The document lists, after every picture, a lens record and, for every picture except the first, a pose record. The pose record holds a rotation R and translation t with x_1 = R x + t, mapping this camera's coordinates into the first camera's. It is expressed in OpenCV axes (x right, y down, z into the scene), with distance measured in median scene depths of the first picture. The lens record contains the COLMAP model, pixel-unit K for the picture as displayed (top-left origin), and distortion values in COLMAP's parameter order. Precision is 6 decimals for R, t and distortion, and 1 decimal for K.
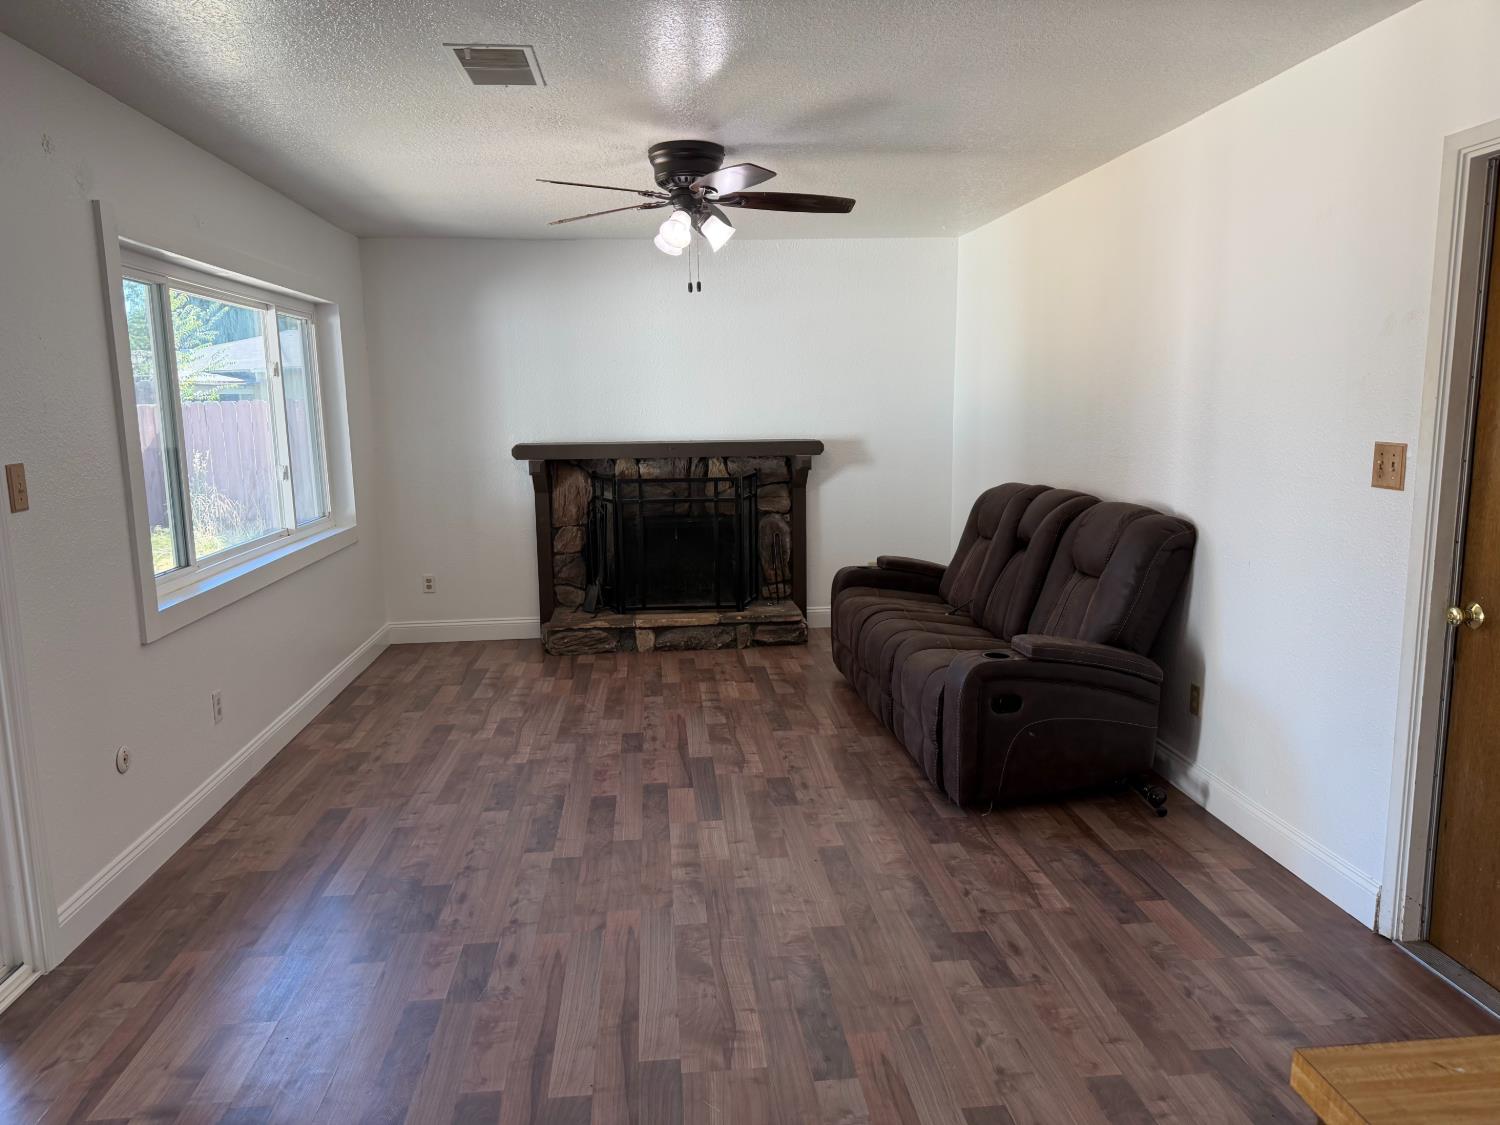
lens RADIAL K [[1033.6, 0, 750.0], [0, 1033.6, 562.5], [0, 0, 1]] dist [0.047442, -0.073611]
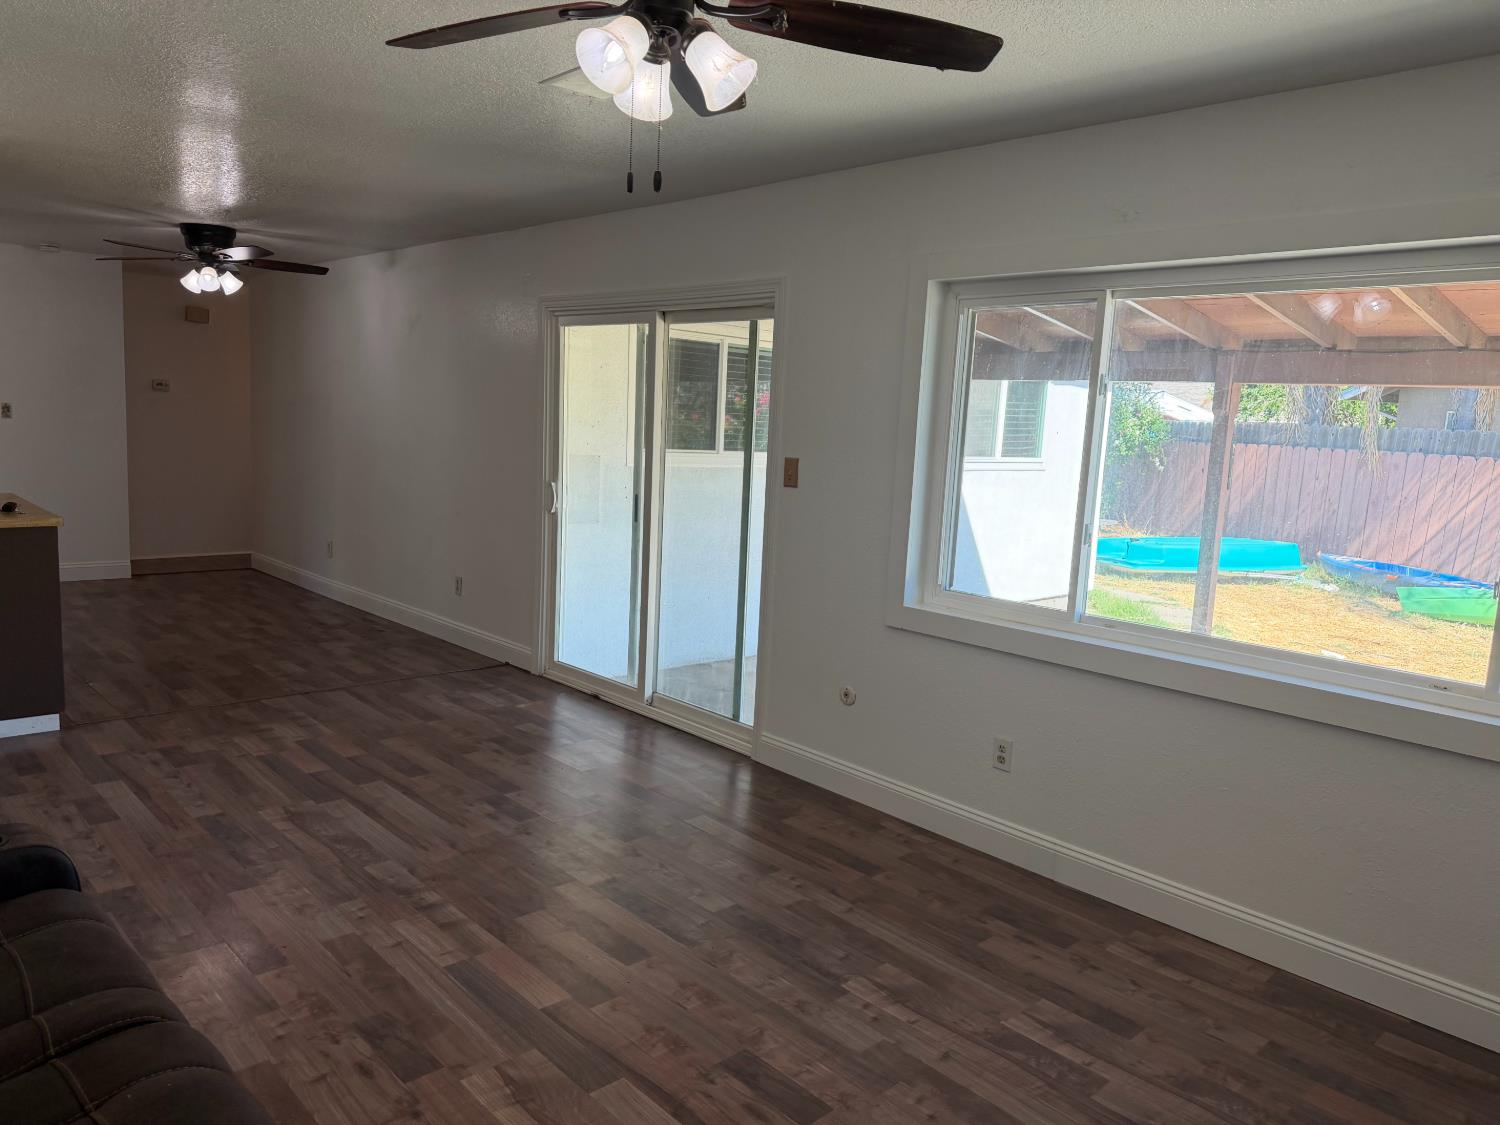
lens RADIAL K [[1033.6, 0, 750.0], [0, 1033.6, 562.5], [0, 0, 1]] dist [0.047442, -0.073611]
pose [[-0.786006, 0.060630, -0.615239, 0.234050], [-0.133115, 0.955238, 0.264199, -0.247657], [0.603718, 0.289560, -0.742752, 1.546113]]
